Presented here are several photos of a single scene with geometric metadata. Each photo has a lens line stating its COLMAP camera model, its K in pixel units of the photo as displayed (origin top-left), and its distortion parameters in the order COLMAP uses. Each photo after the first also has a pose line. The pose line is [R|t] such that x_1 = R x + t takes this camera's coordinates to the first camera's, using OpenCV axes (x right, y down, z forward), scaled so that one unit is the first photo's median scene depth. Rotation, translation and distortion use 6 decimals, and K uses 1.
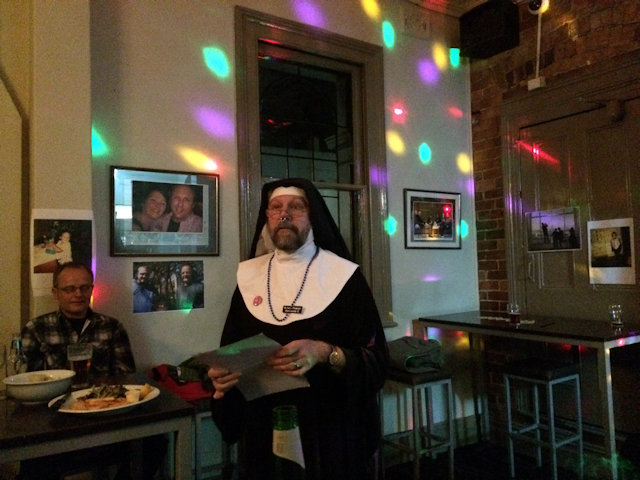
lens RADIAL K [[538.0, 0, 320.0], [0, 538.0, 240.0], [0, 0, 1]] dist [0.083131, -0.114065]
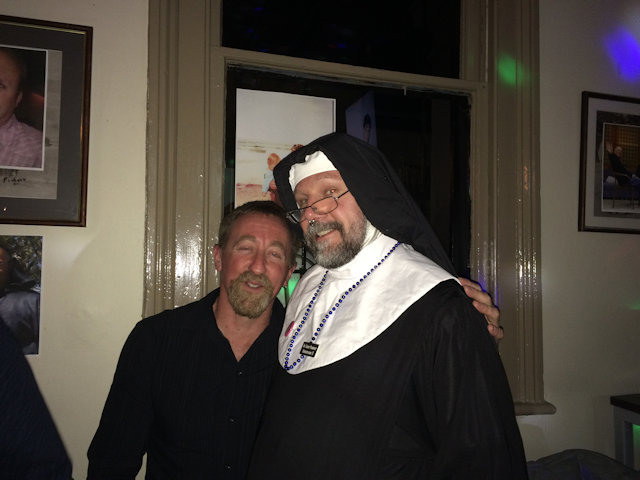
lens RADIAL K [[540.7, 0, 320.0], [0, 540.7, 240.0], [0, 0, 1]] dist [0.083050, -0.133375]
pose [[0.962764, 0.029434, -0.268736, 0.082731], [-0.026890, 0.999552, 0.013143, 0.025274], [0.269003, -0.005427, 0.963124, 0.569102]]
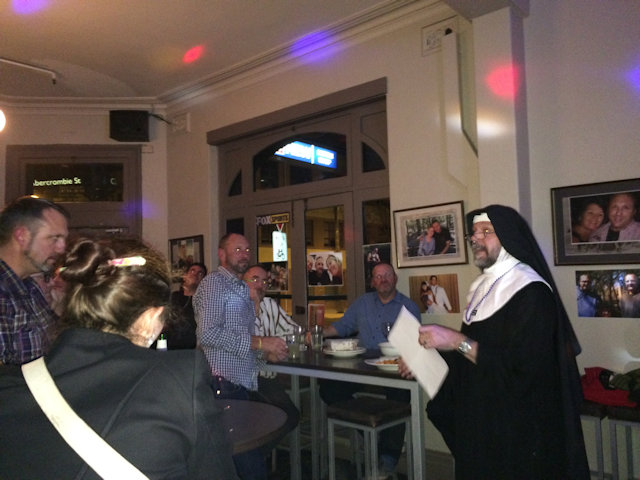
lens RADIAL K [[540.7, 0, 320.0], [0, 540.7, 240.0], [0, 0, 1]] dist [0.083050, -0.133375]
pose [[0.278953, -0.053245, -0.958828, 0.474784], [0.057189, 0.997611, -0.038760, -0.007081], [0.958600, -0.044023, 0.281331, 0.148070]]
